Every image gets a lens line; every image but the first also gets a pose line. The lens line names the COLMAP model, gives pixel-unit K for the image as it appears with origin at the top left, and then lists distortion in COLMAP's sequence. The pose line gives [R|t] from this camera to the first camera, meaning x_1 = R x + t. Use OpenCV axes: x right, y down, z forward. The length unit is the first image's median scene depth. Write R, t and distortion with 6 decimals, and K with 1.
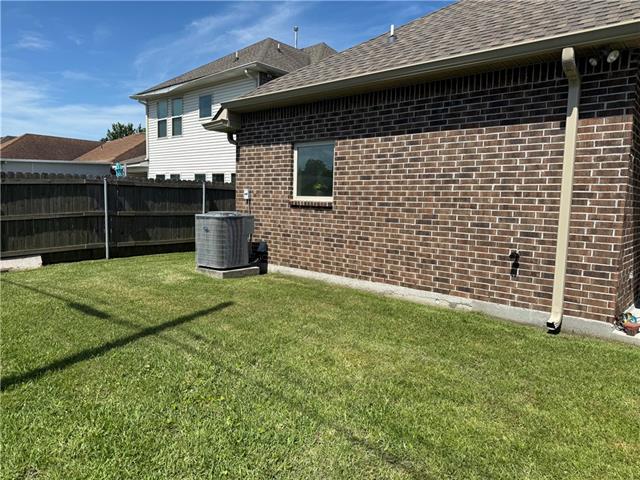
lens RADIAL K [[447.9, 0, 320.4], [0, 447.9, 242.8], [0, 0, 1]] dist [0.109838, -0.146412]
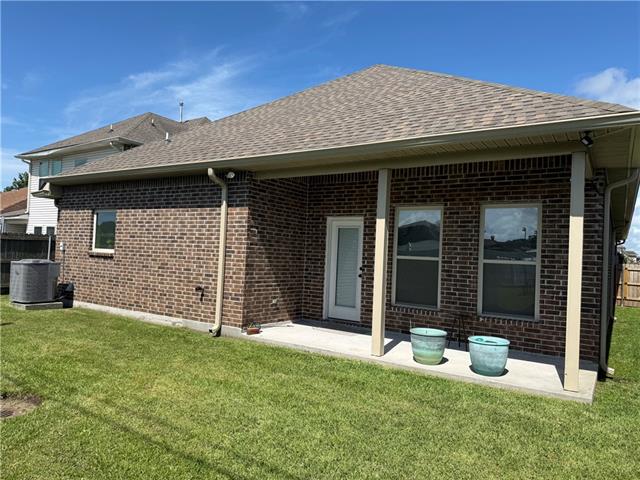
lens RADIAL K [[447.9, 0, 320.4], [0, 447.9, 242.8], [0, 0, 1]] dist [0.109838, -0.146412]
pose [[0.989518, 0.022647, 0.142624, 0.471668], [-0.005457, 0.992785, -0.119783, 0.042613], [-0.144308, 0.117749, 0.982502, -0.484300]]
